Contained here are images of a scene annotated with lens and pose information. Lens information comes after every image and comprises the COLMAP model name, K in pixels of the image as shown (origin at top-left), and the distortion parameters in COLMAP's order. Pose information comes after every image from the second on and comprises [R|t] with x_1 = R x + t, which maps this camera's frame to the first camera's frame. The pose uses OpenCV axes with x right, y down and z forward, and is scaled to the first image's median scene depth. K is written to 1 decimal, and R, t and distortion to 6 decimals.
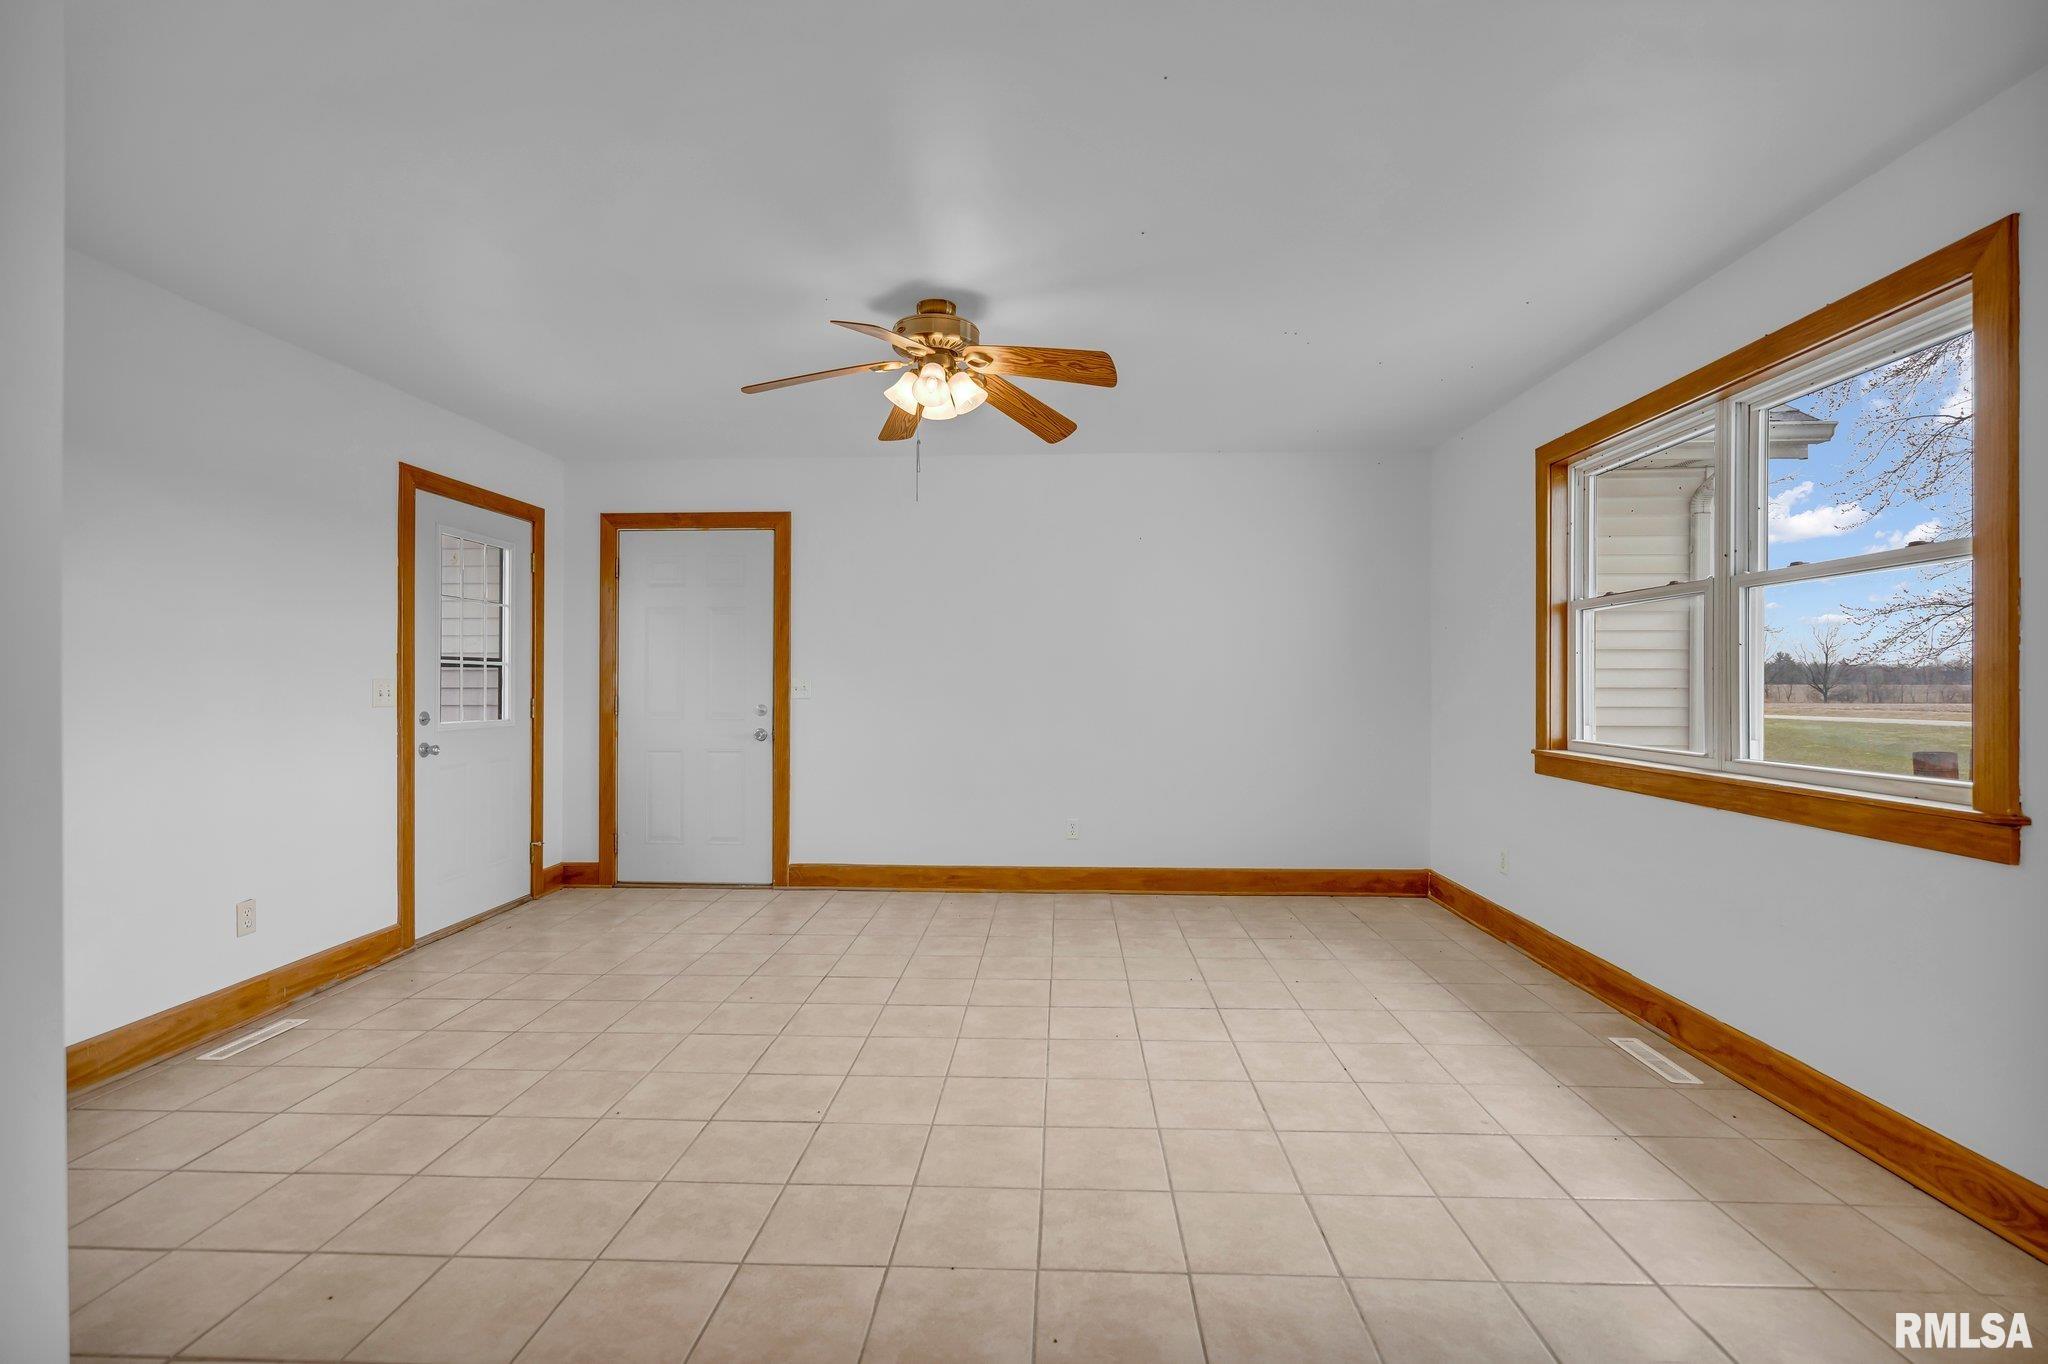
lens RADIAL K [[929.8, 0, 1022.1], [0, 929.8, 680.7], [0, 0, 1]] dist [-0.001831, 0.001219]
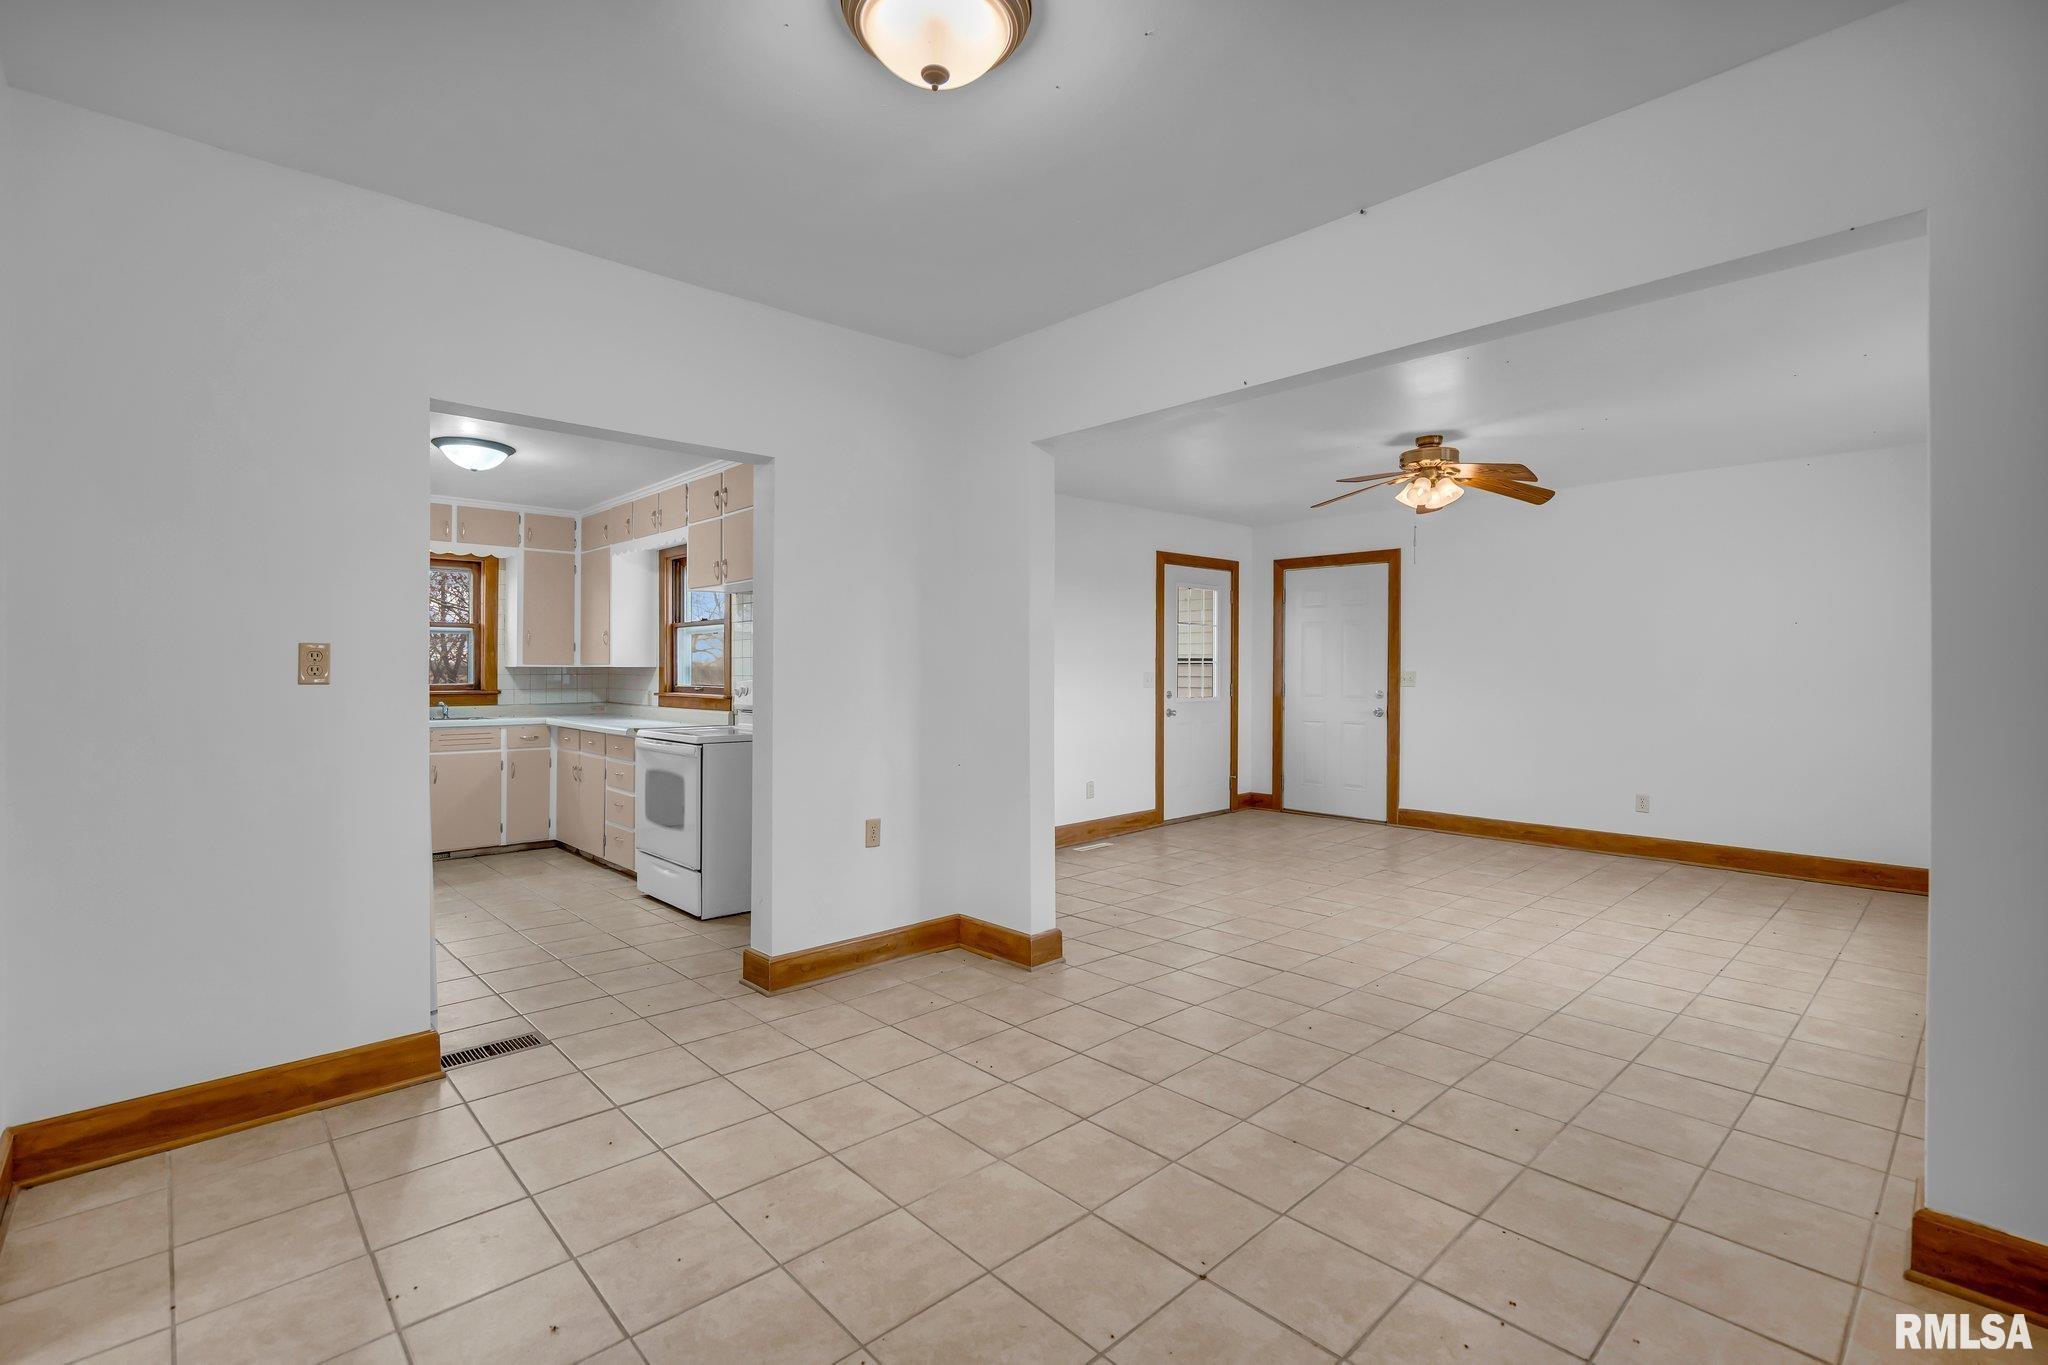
lens RADIAL K [[929.8, 0, 1019.9], [0, 929.8, 671.2], [0, 0, 1]] dist [-0.001831, 0.001219]
pose [[0.717993, 0.005115, -0.696032, 0.315668], [-0.000834, 0.999979, 0.006488, -0.012210], [0.696050, -0.004078, 0.717981, -0.380914]]
